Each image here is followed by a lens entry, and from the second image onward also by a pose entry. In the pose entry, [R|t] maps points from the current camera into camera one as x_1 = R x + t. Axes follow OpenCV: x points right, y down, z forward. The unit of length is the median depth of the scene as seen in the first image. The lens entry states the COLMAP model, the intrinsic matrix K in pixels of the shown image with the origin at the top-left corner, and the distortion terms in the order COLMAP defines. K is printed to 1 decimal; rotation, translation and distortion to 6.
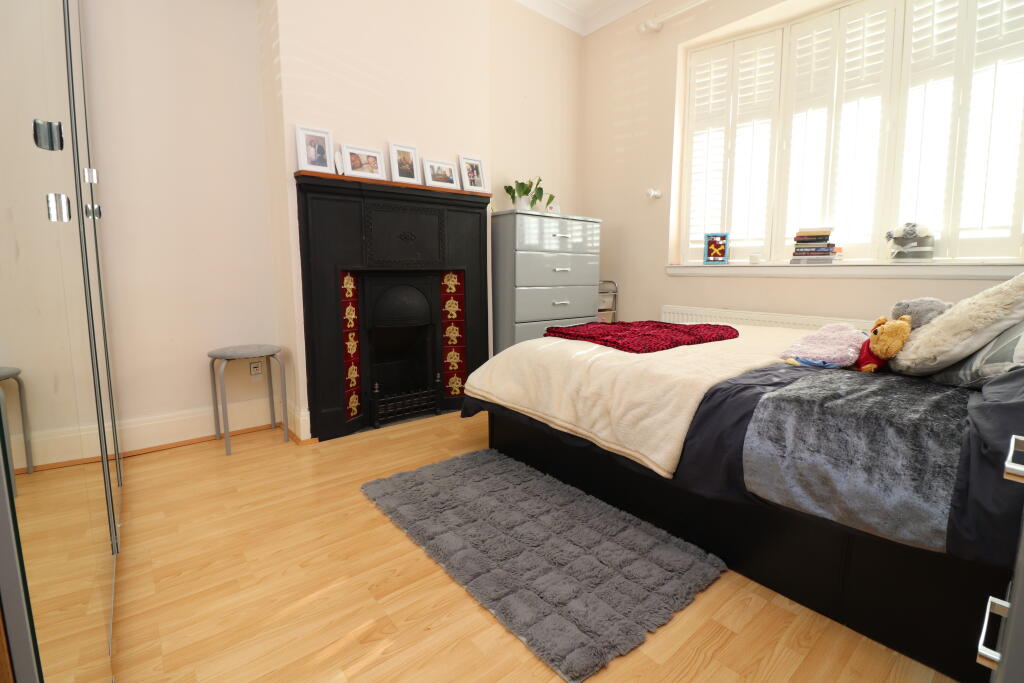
lens RADIAL K [[462.5, 0, 512.0], [0, 462.5, 341.5], [0, 0, 1]] dist [0.000896, -0.000123]
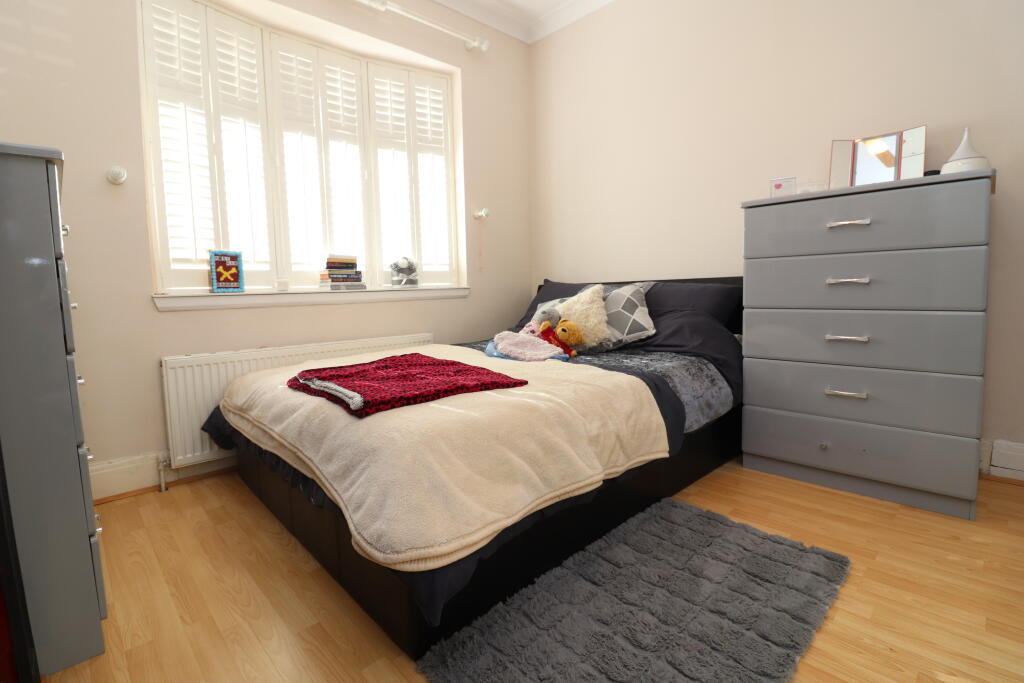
lens RADIAL K [[475.4, 0, 512.0], [0, 475.4, 341.5], [0, 0, 1]] dist [-0.002380, -0.009731]
pose [[-0.070667, -0.111086, 0.991295, -0.379033], [0.181361, 0.975785, 0.122276, -0.104145], [-0.980874, 0.188423, -0.048810, 0.627298]]
